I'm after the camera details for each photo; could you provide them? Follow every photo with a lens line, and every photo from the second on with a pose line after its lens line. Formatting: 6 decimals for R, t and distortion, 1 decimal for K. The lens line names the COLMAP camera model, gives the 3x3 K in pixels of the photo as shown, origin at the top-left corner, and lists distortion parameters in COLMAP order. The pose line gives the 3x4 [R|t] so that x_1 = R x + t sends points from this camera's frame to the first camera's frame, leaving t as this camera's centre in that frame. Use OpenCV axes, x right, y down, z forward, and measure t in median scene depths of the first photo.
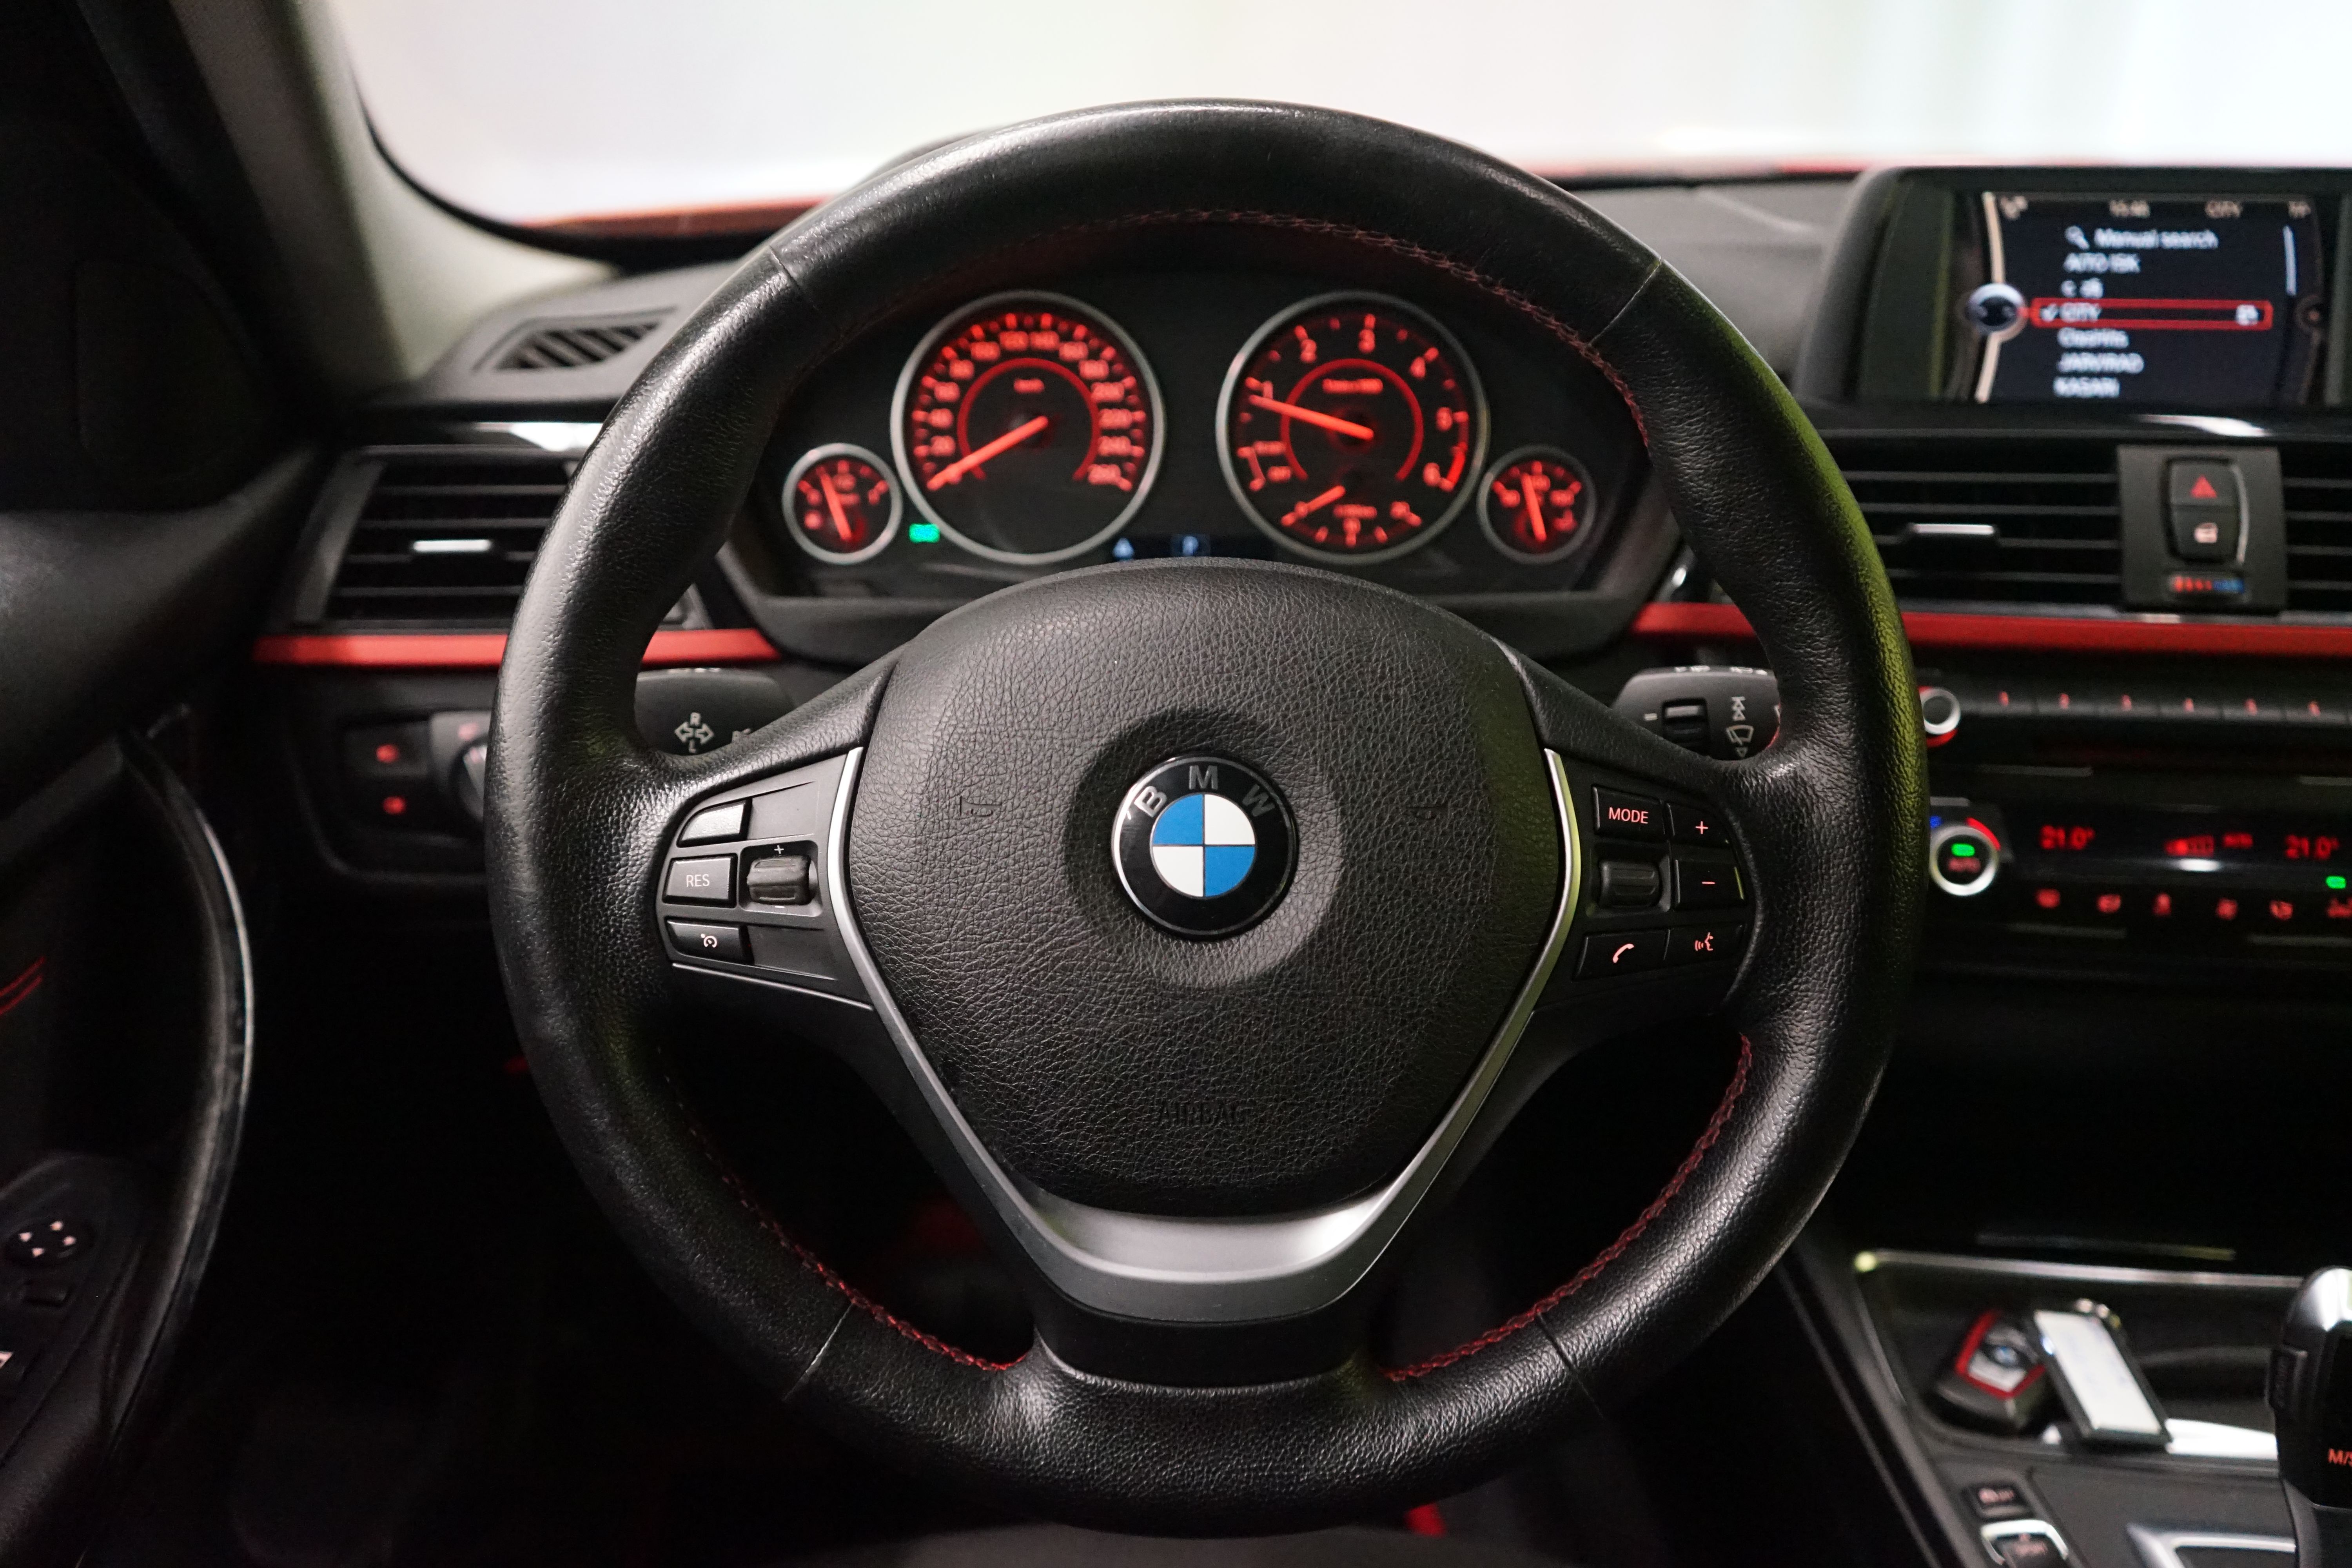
lens RADIAL K [[2176.4, 0, 1176.0], [0, 2176.4, 784.0], [0, 0, 1]] dist [-0.001492, 0.007208]
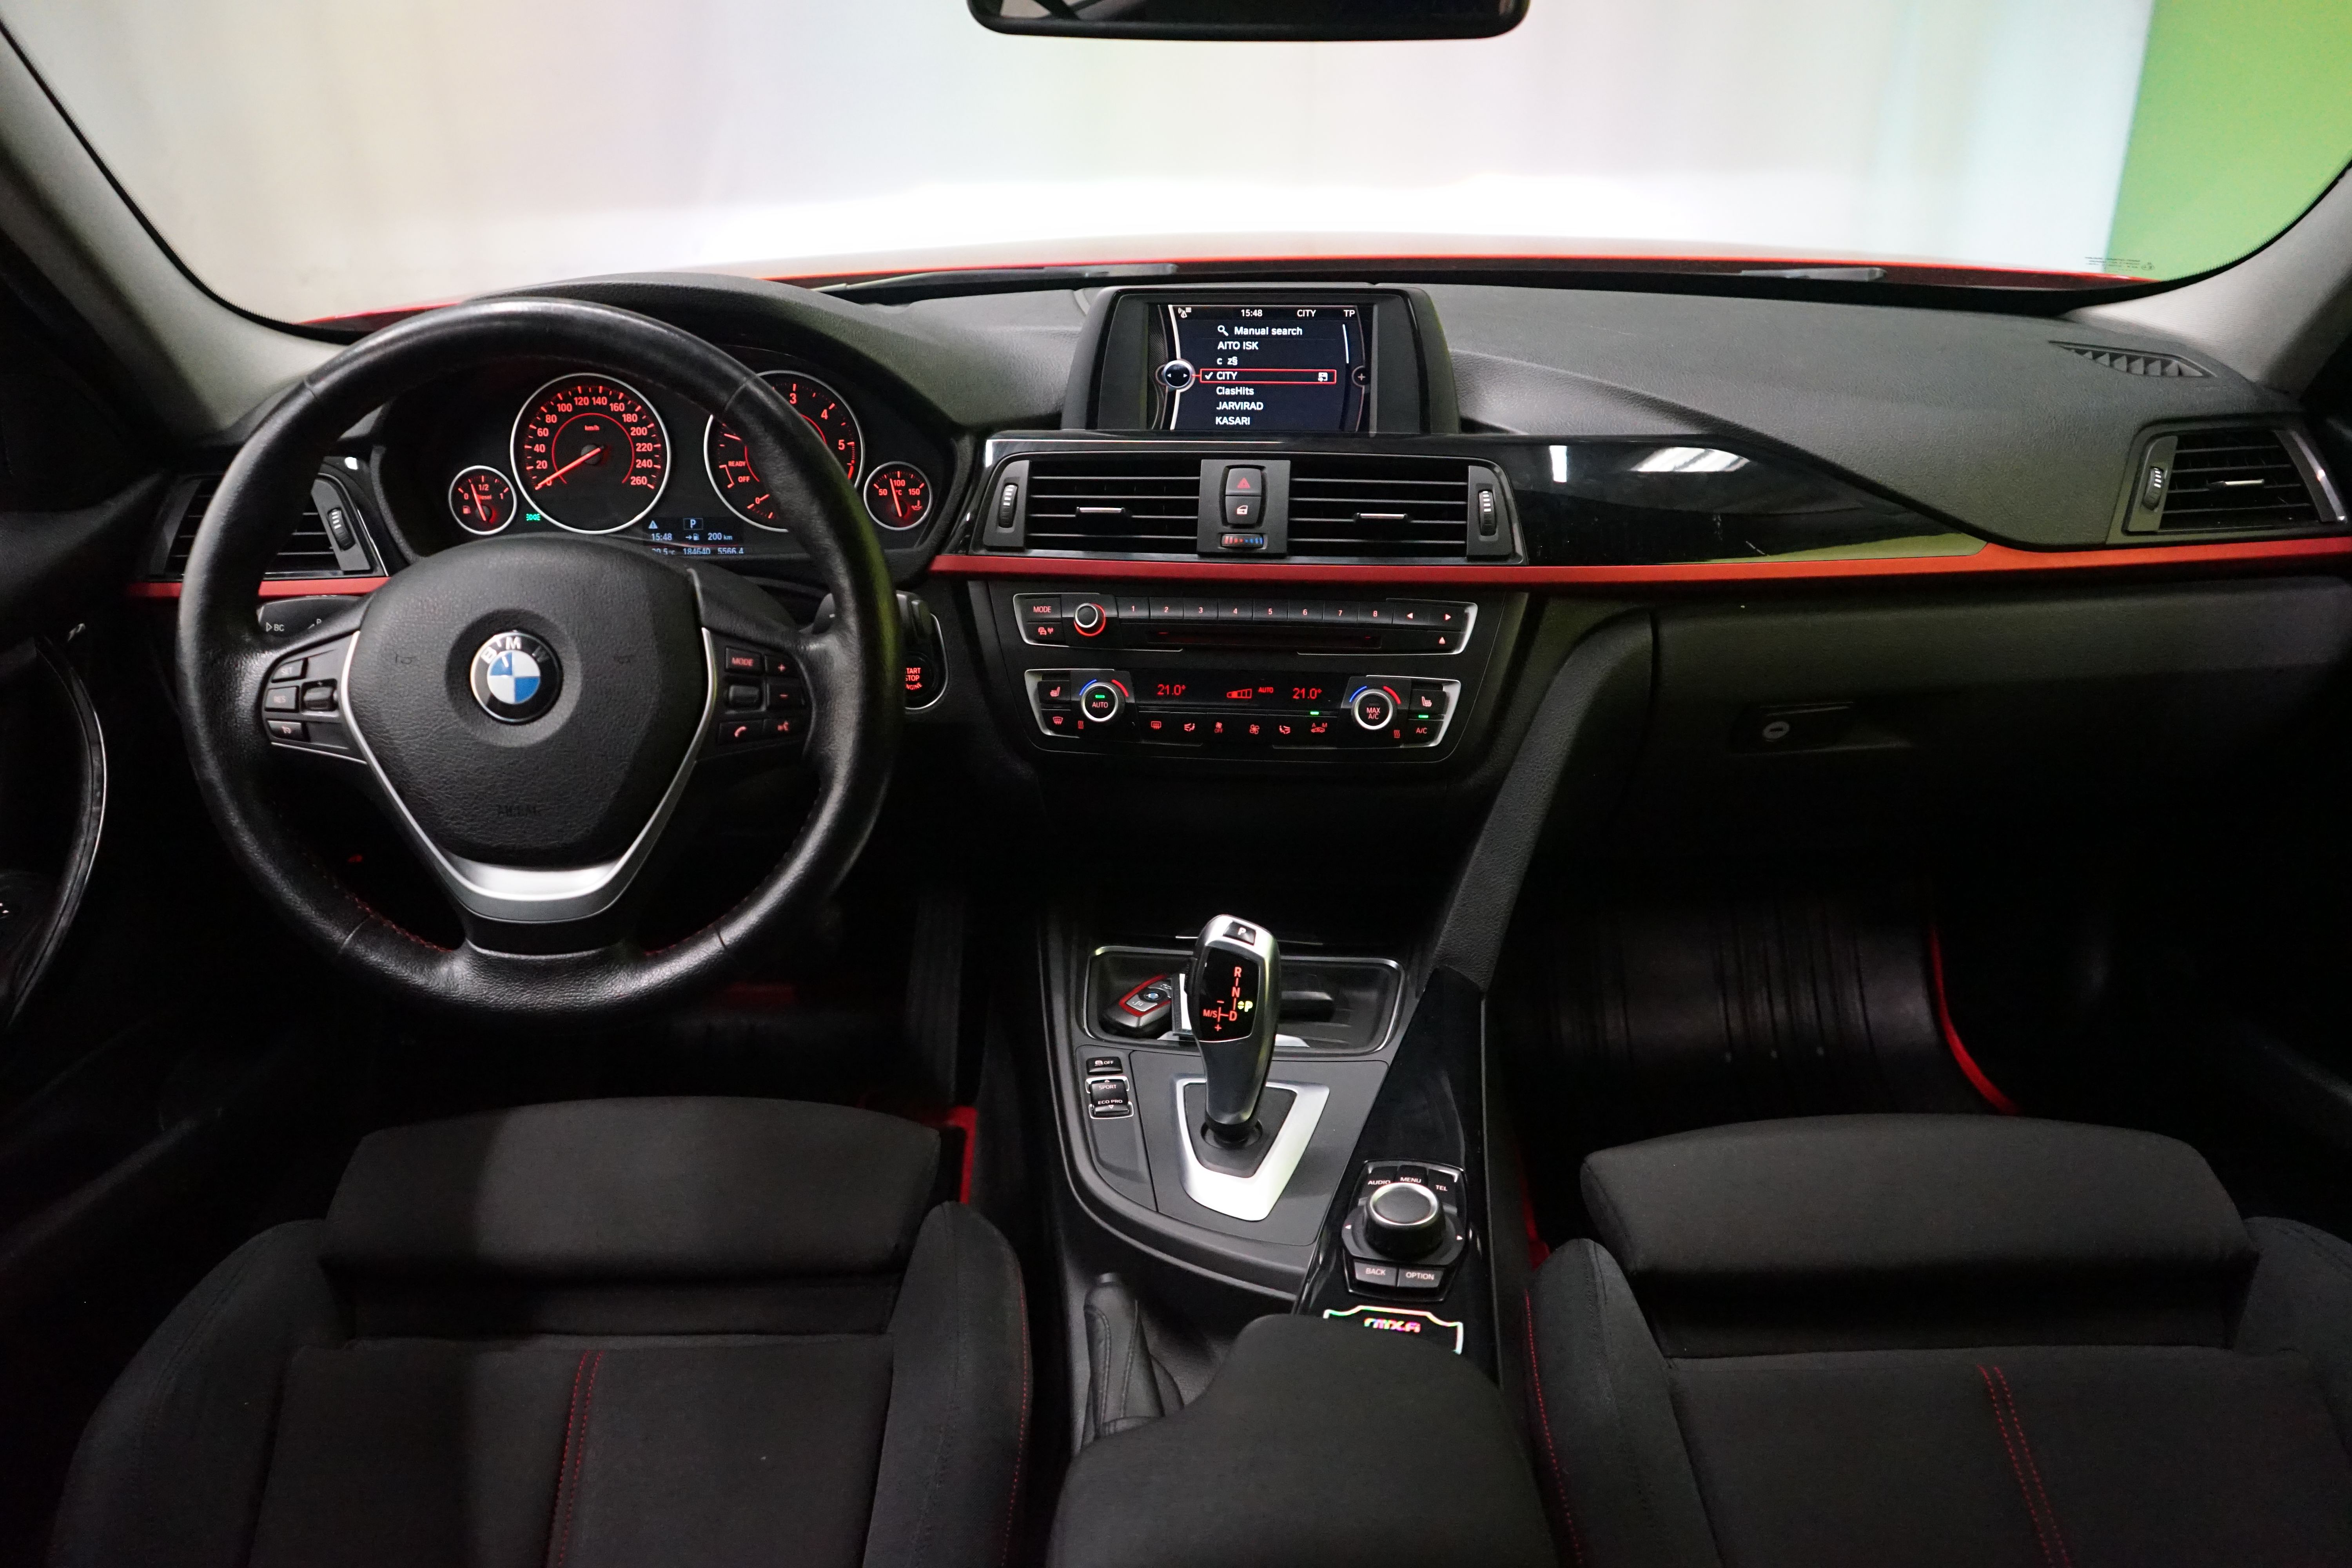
lens RADIAL K [[1924.0, 0, 1176.0], [0, 1924.0, 784.0], [0, 0, 1]] dist [-0.008385, 0.001527]
pose [[0.999734, -0.007212, -0.021898, 0.412266], [0.007886, 0.999493, 0.030857, 0.048144], [0.021664, -0.031021, 0.999284, -0.474515]]
